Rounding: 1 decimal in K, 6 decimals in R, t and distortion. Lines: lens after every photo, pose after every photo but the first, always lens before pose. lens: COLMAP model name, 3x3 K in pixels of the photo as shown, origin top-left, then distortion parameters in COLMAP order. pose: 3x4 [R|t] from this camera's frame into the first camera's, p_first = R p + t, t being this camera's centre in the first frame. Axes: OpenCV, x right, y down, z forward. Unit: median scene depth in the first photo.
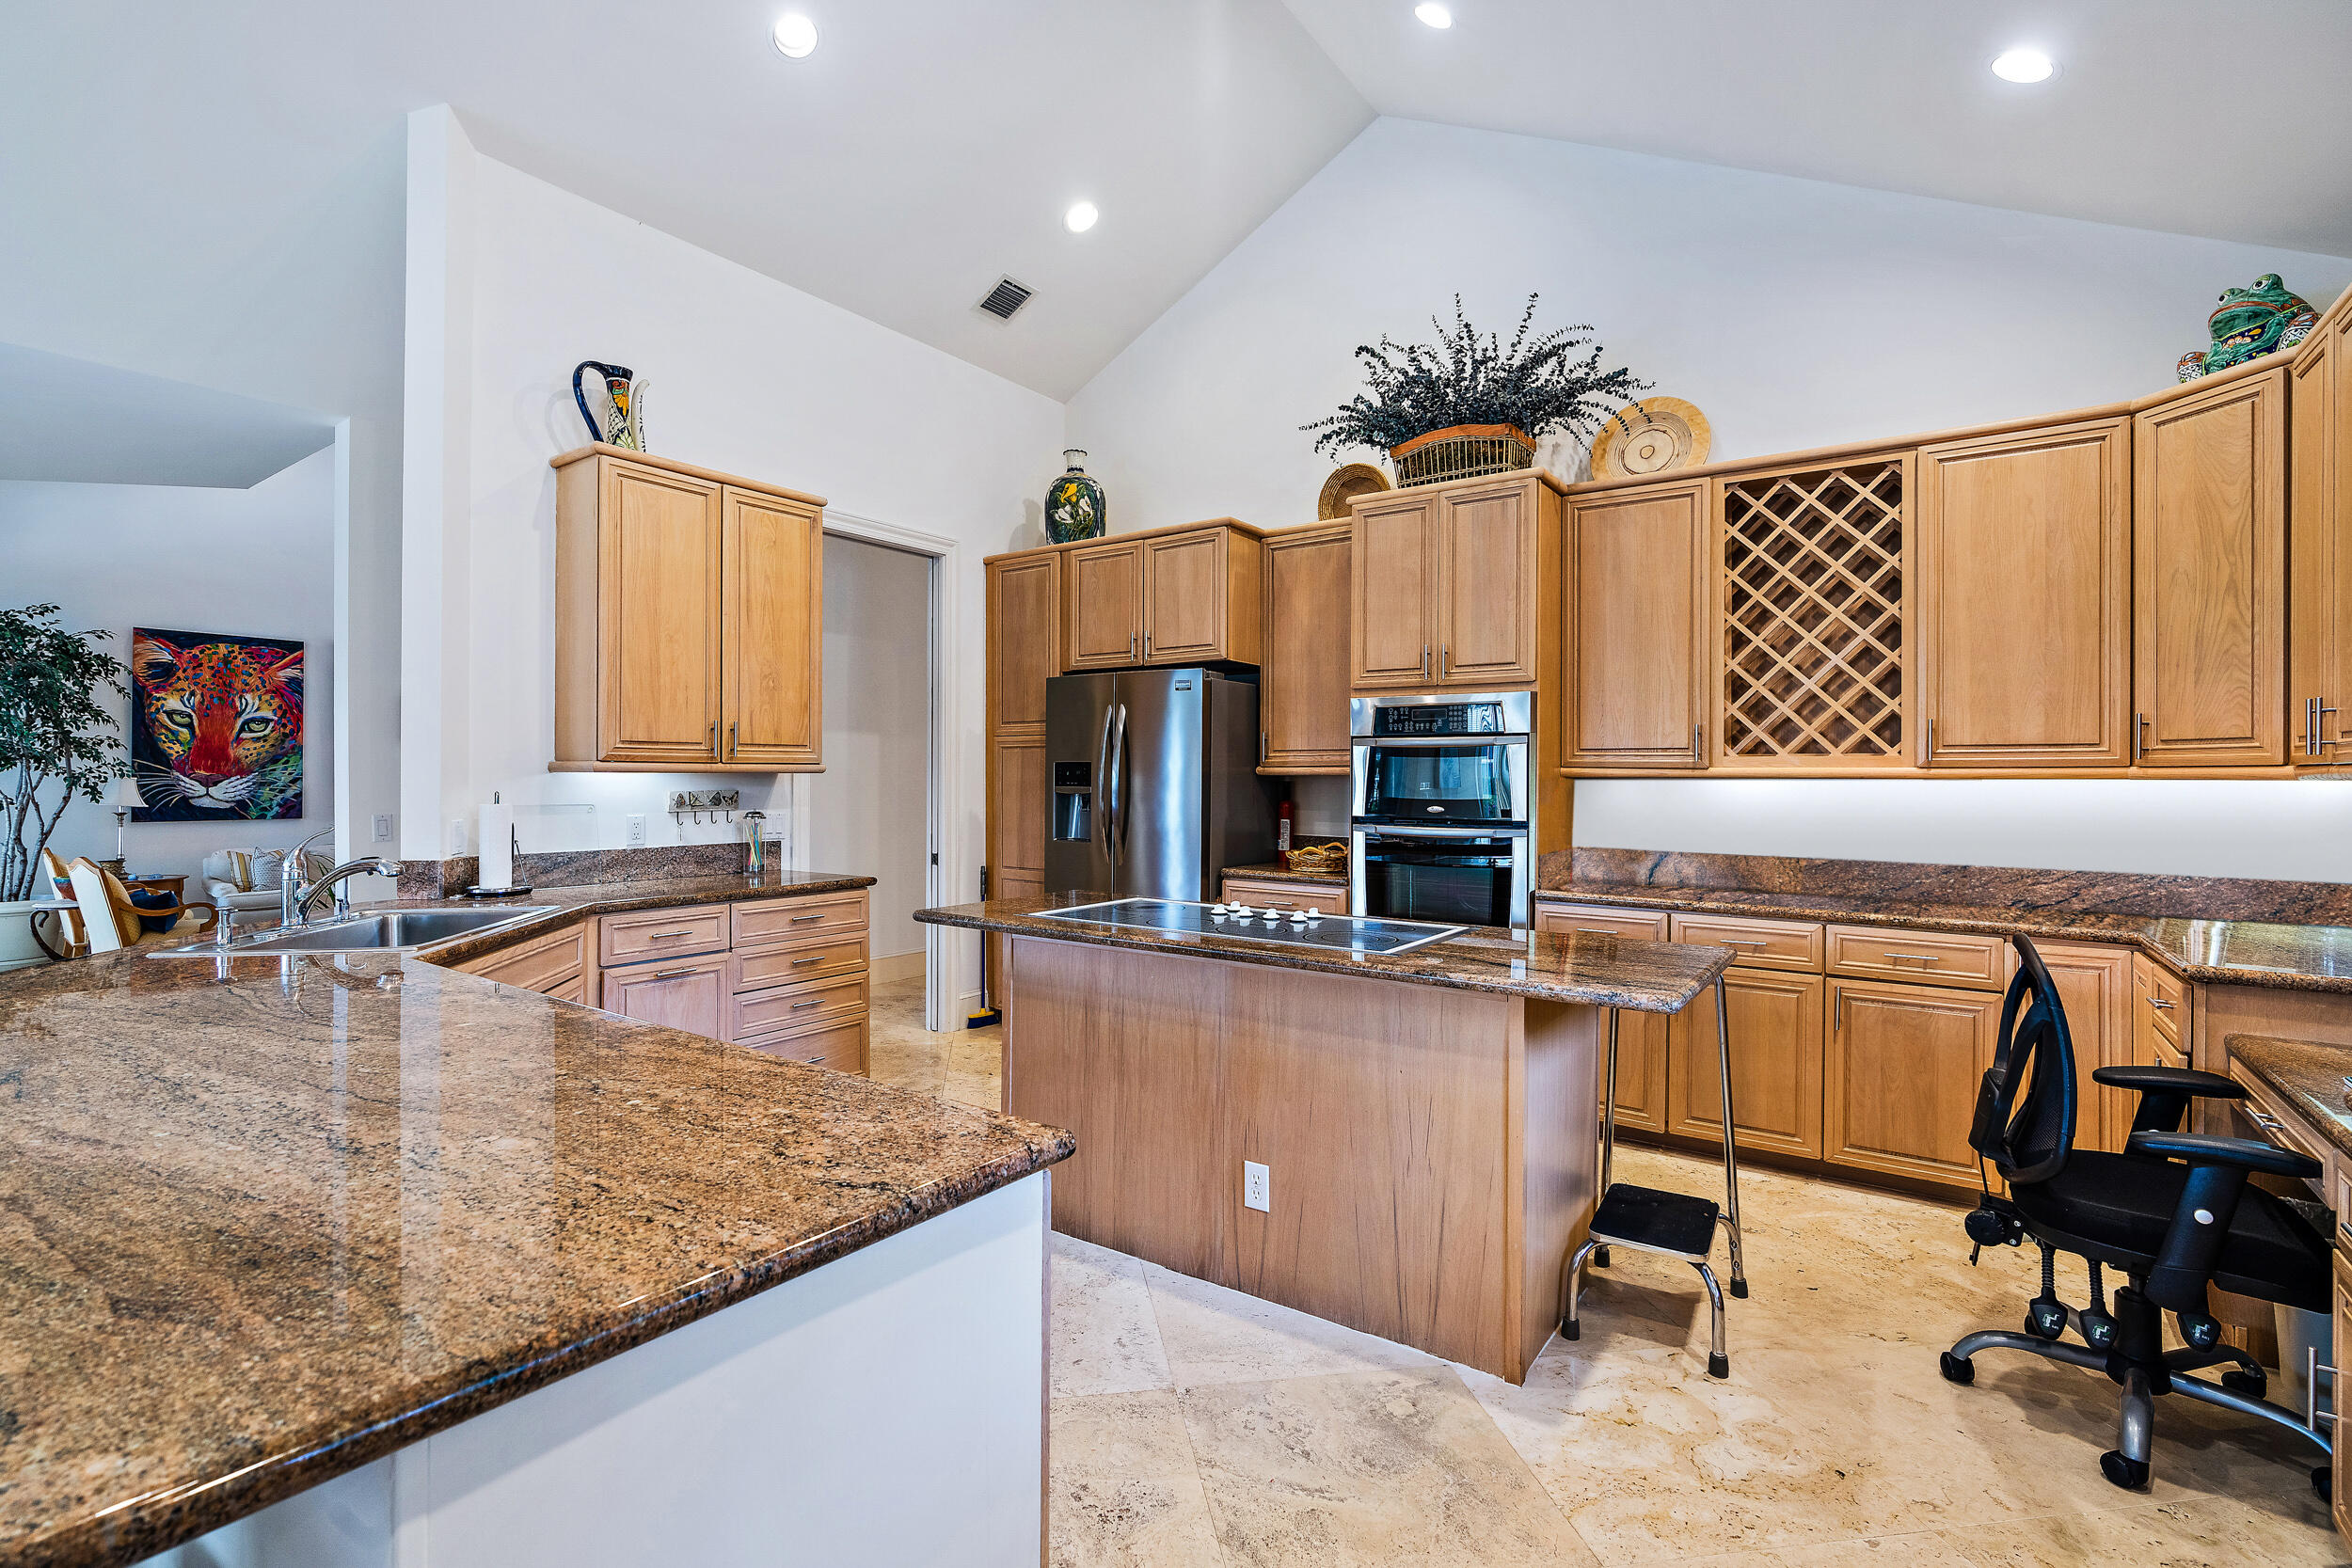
lens RADIAL K [[1067.4, 0, 1174.2], [0, 1067.4, 778.1], [0, 0, 1]] dist [0.000255, -0.000231]
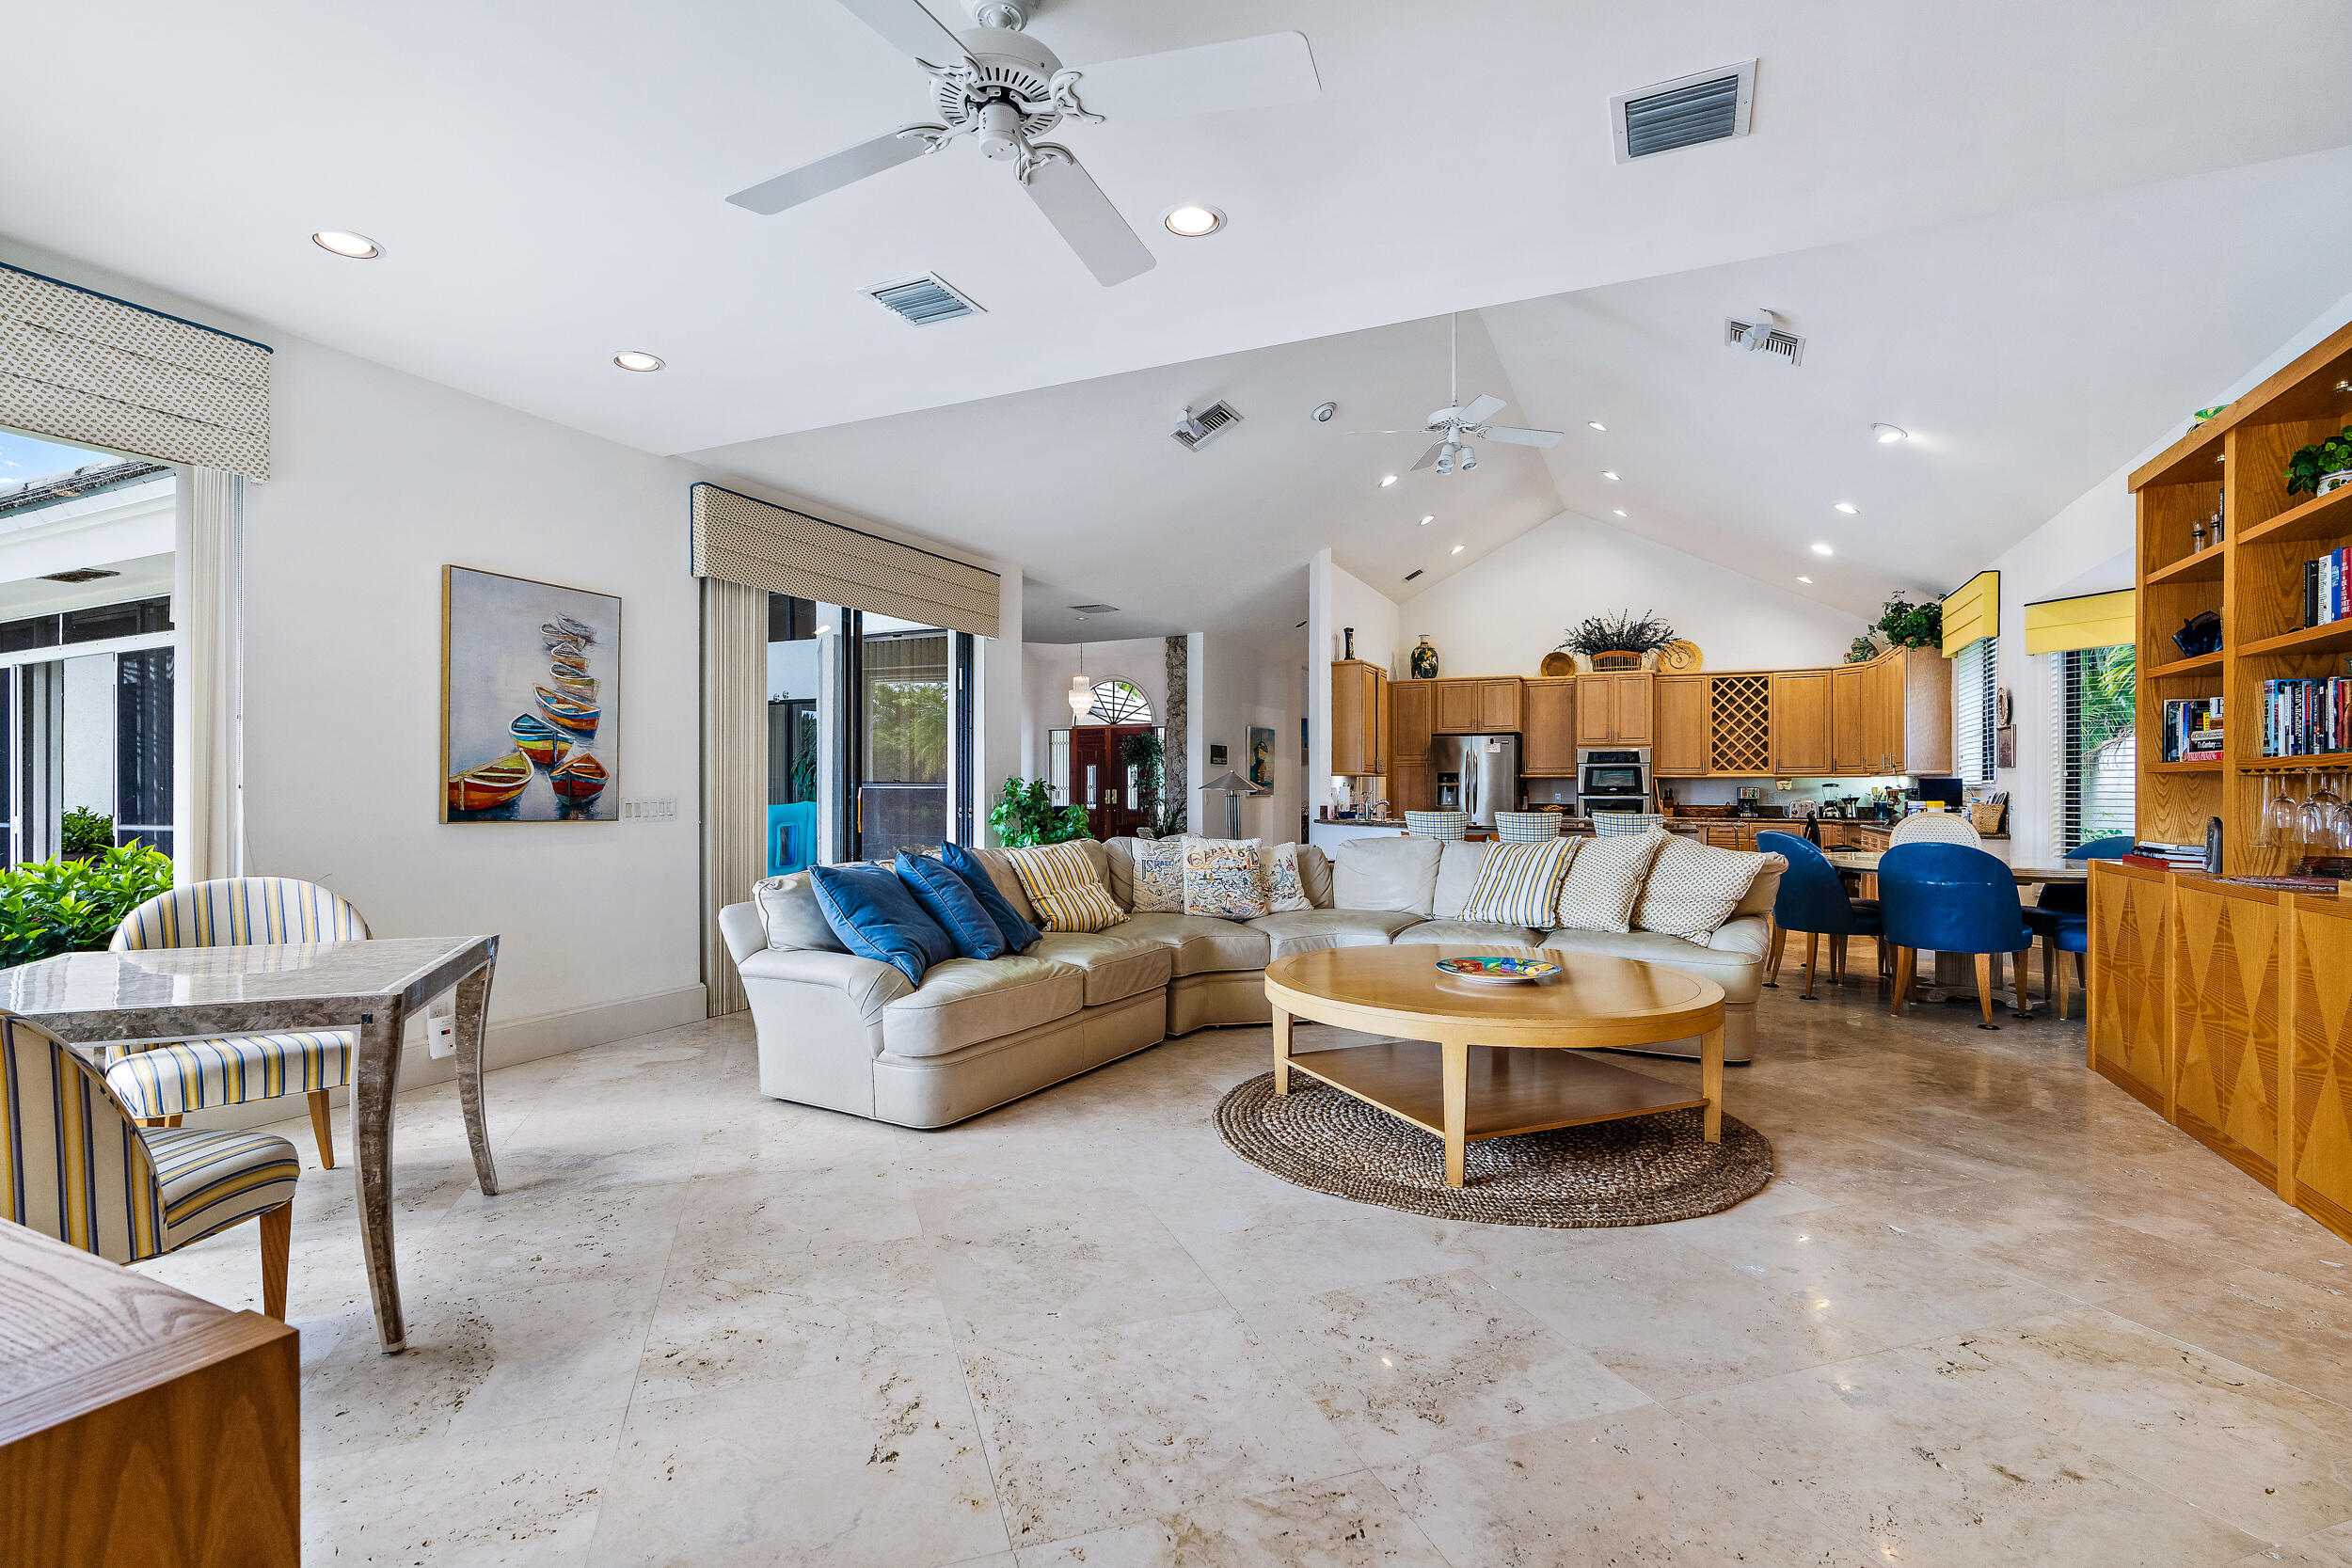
lens RADIAL K [[1067.4, 0, 1172.9], [0, 1067.4, 787.9], [0, 0, 1]] dist [0.000255, -0.000231]
pose [[0.986205, -0.002515, 0.165512, -1.491570], [0.003259, 0.999986, -0.004225, 0.036776], [-0.165499, 0.004706, 0.986199, -1.718784]]
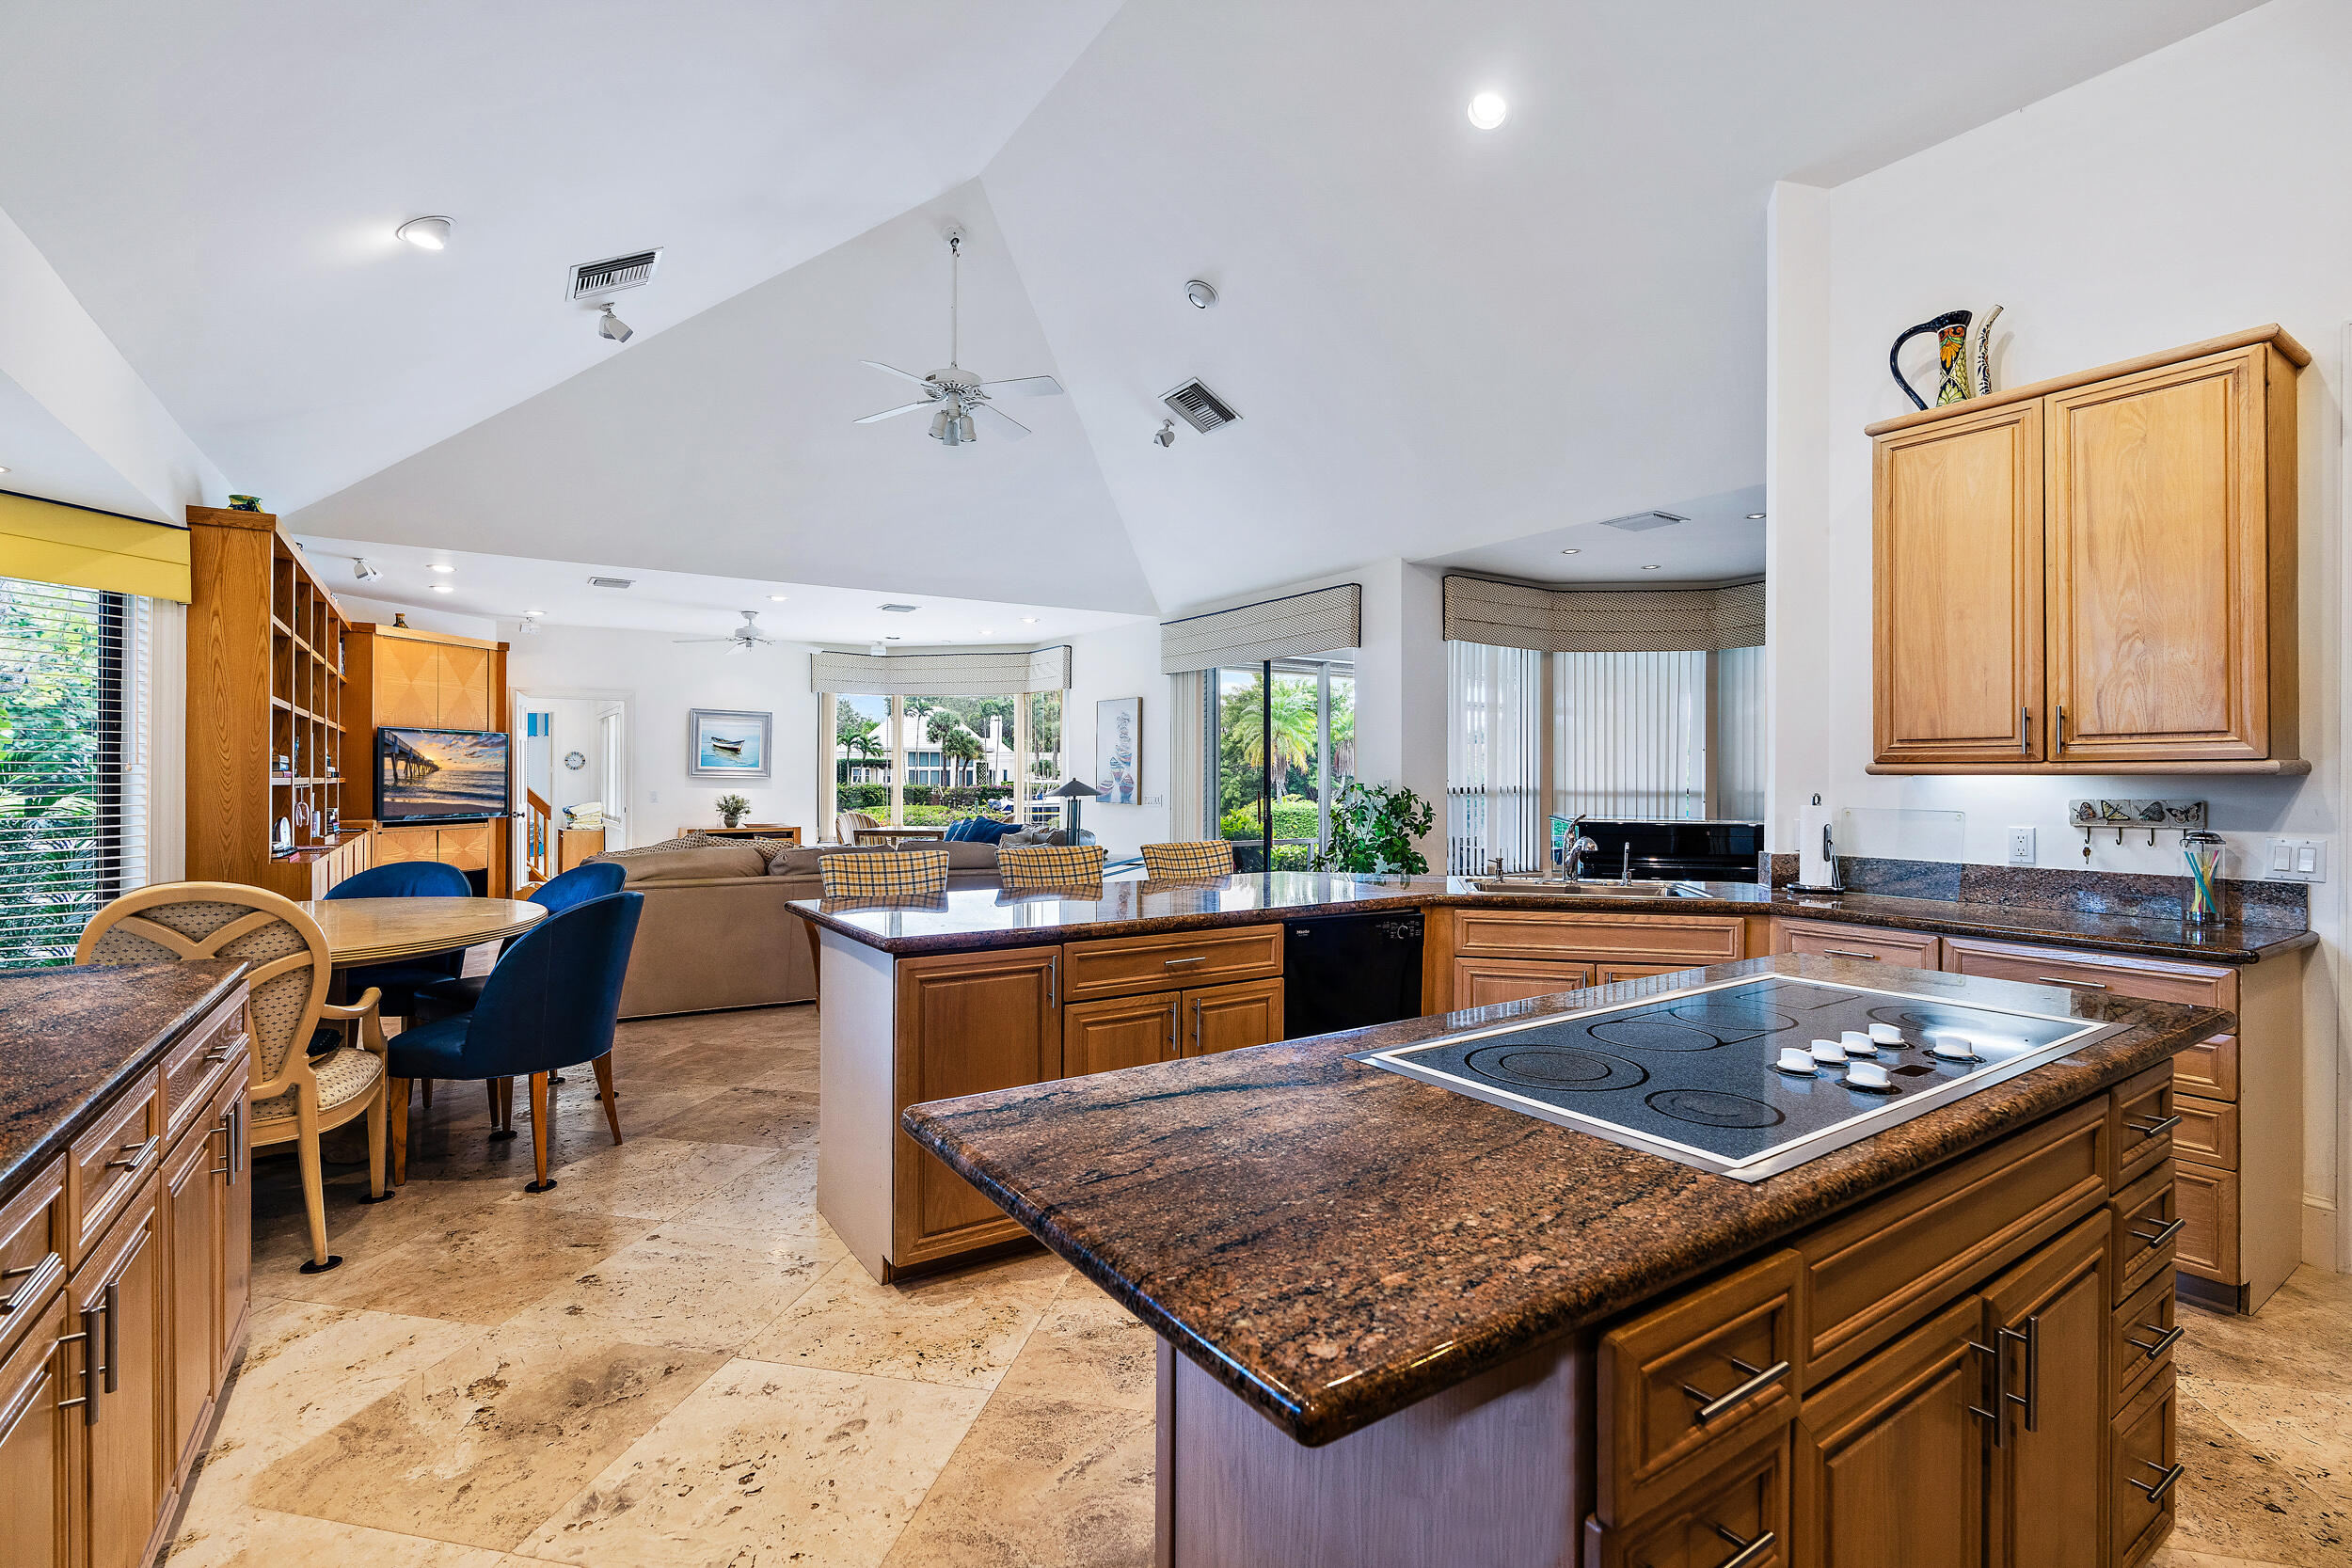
lens RADIAL K [[1067.4, 0, 1172.9], [0, 1067.4, 778.7], [0, 0, 1]] dist [0.000255, -0.000231]
pose [[-0.353082, -0.001117, -0.935592, 0.419234], [-0.006129, 0.999981, 0.001119, 0.000520], [0.935572, 0.006129, -0.353082, 0.566375]]
